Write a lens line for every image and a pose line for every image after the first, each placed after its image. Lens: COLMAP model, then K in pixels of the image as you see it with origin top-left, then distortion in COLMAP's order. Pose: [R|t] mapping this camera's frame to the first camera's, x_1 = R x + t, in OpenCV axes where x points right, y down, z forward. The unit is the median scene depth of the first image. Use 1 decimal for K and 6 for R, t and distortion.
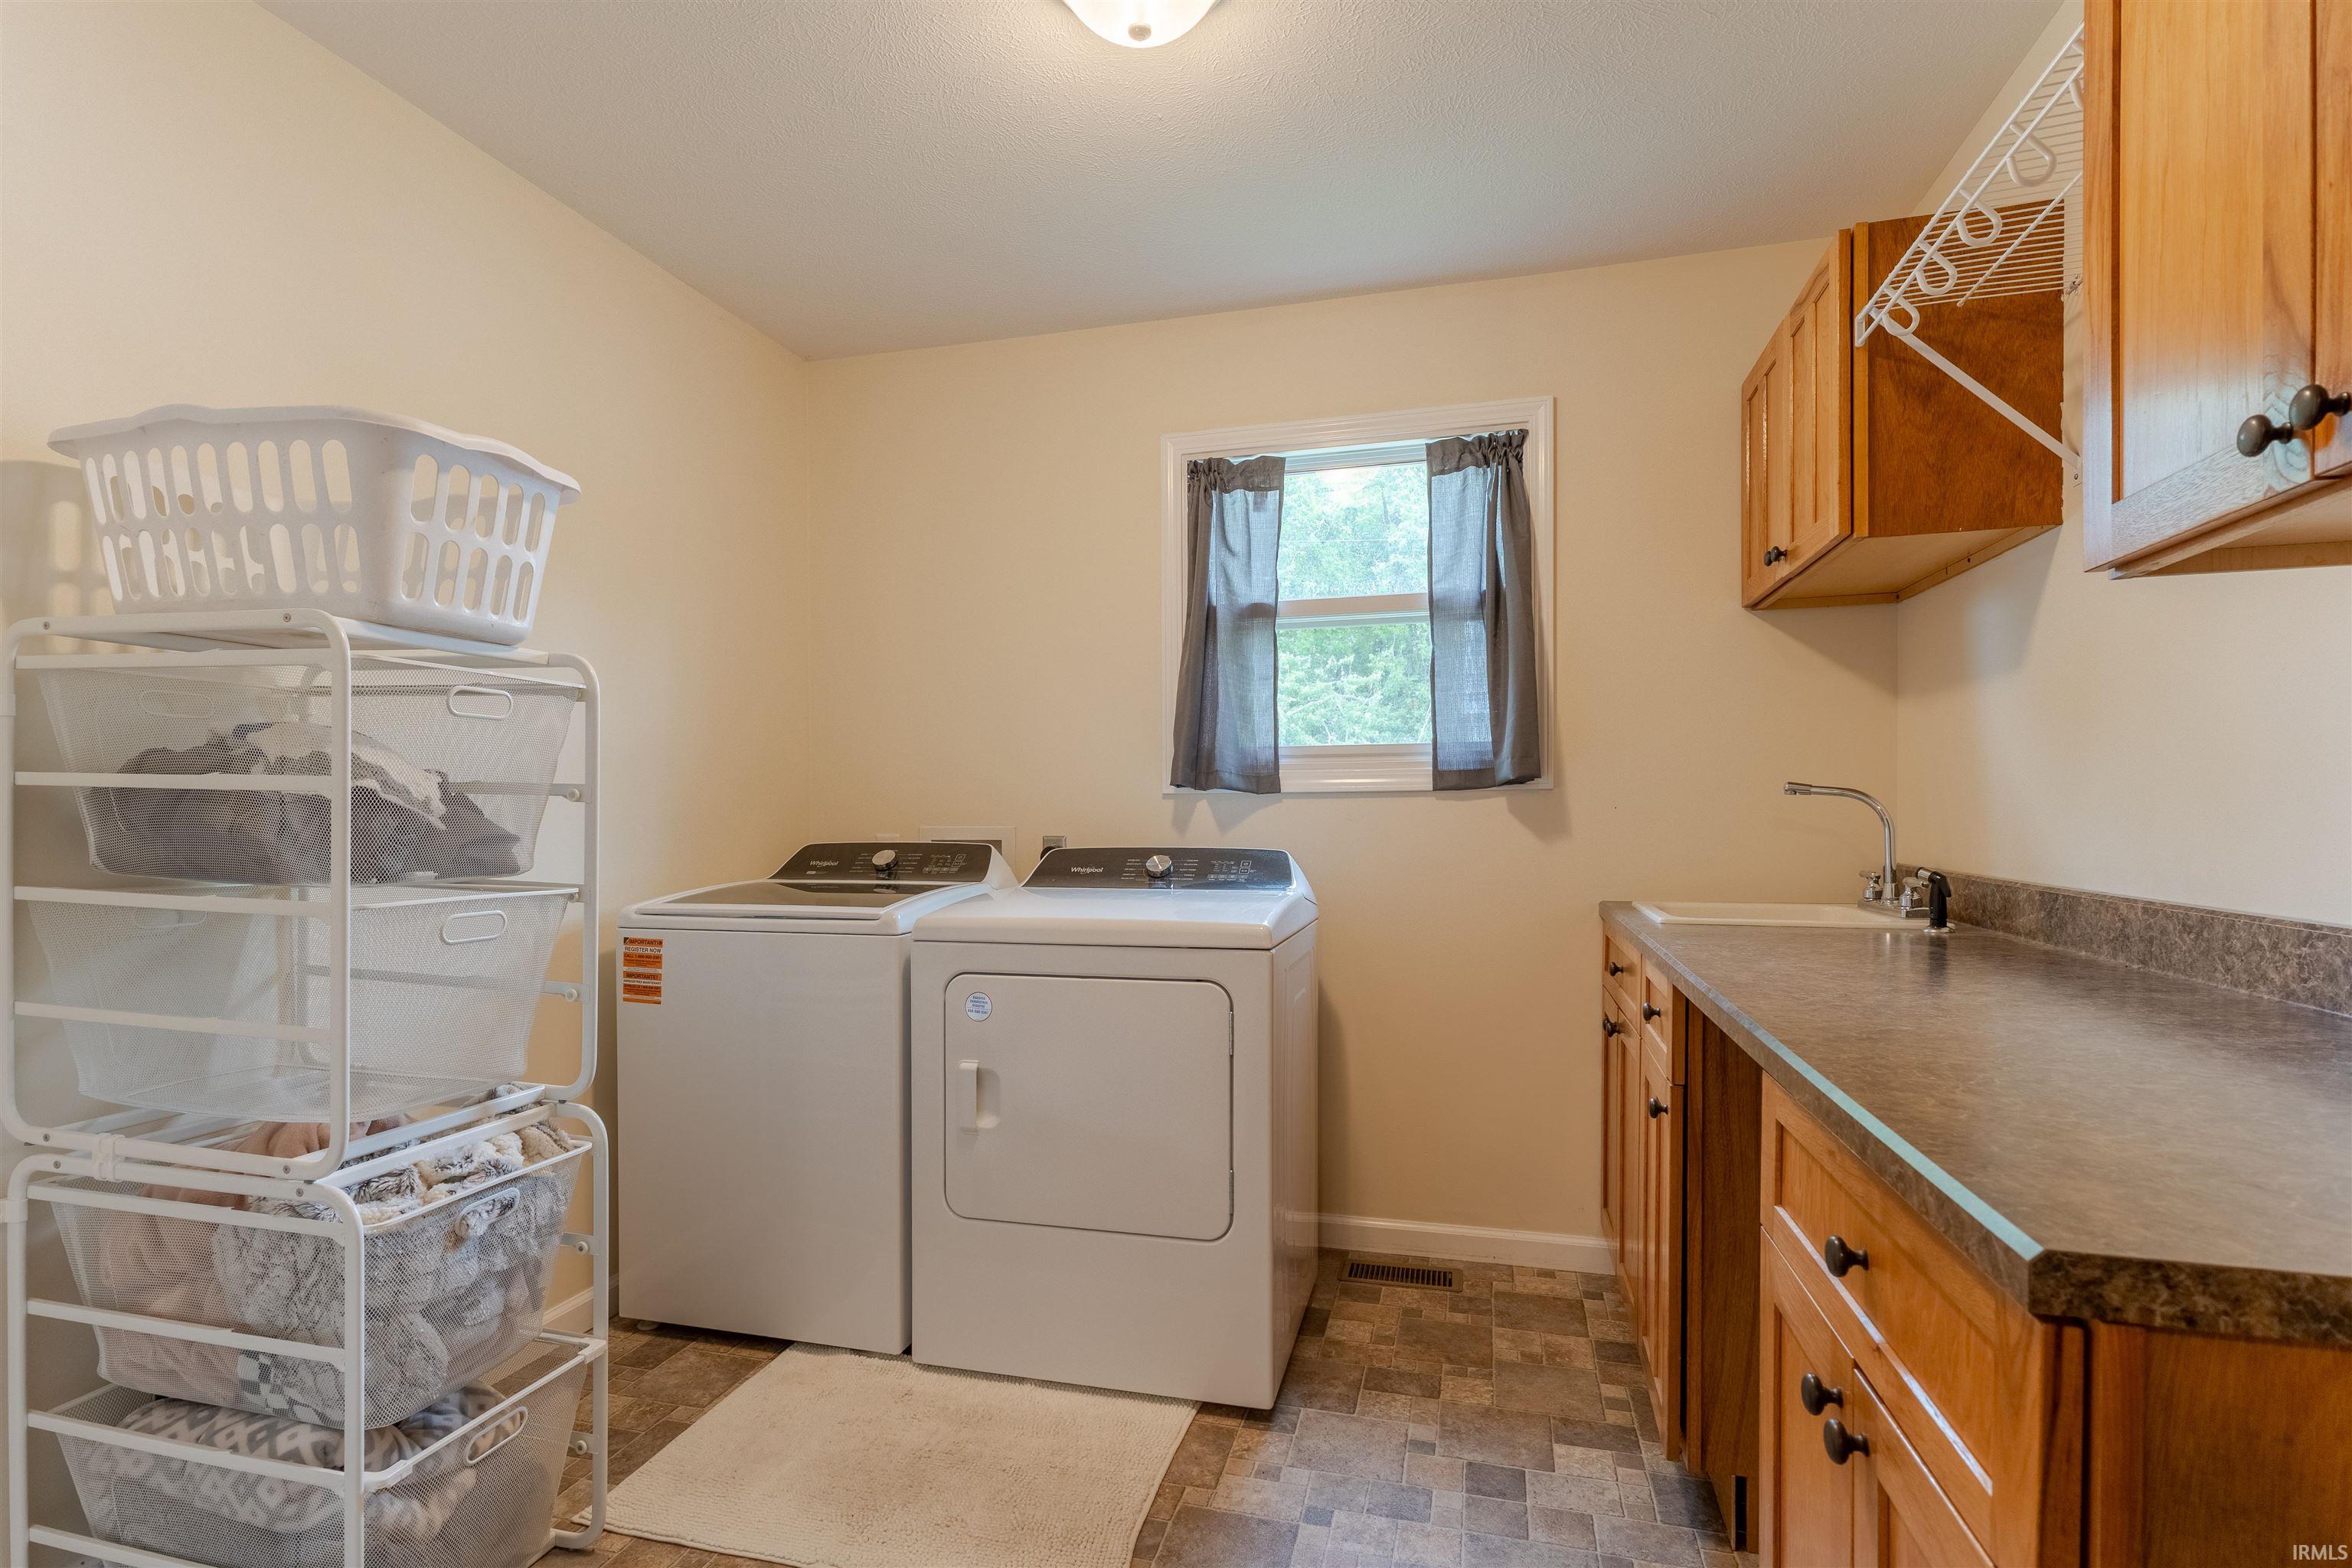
lens RADIAL K [[1130.2, 0, 1163.7], [0, 1130.2, 823.3], [0, 0, 1]] dist [-0.000872, 0.002382]
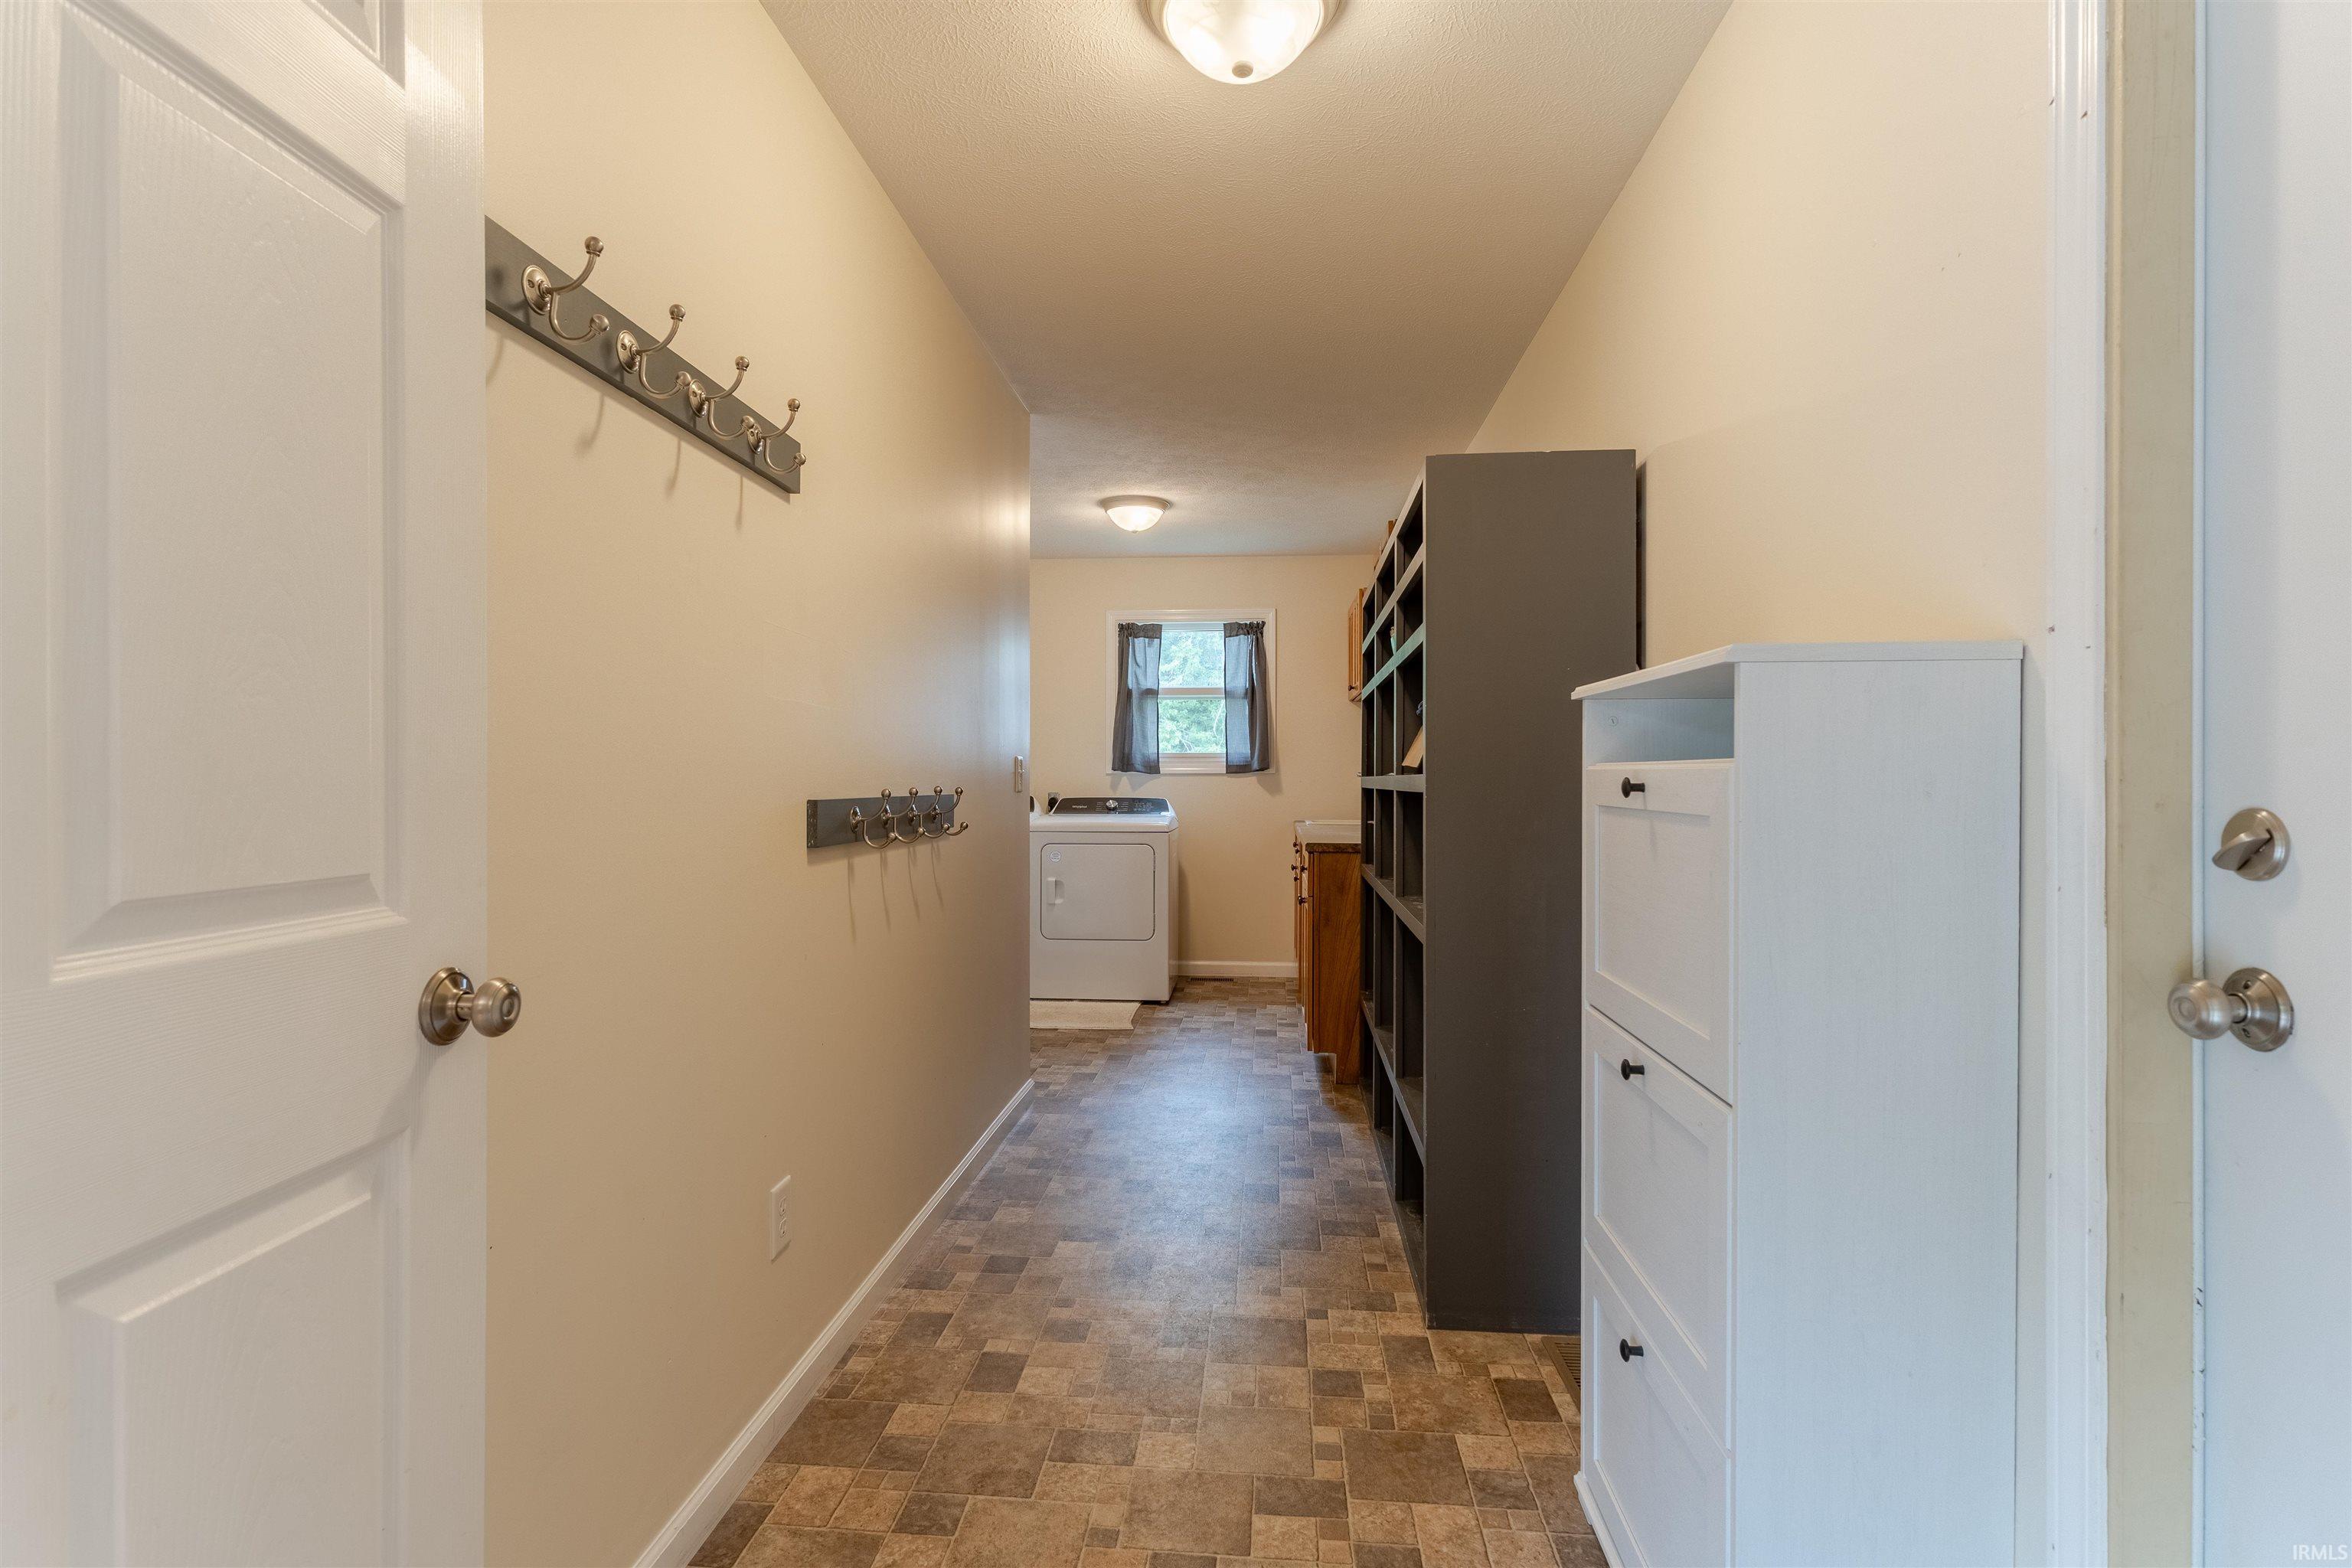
lens RADIAL K [[1130.2, 0, 1176.3], [0, 1130.2, 779.3], [0, 0, 1]] dist [-0.000872, 0.002382]
pose [[0.981427, 0.005871, 0.191748, -0.303871], [-0.004032, 0.999942, -0.009981, 0.007031], [-0.191796, 0.009023, 0.981393, -1.246941]]
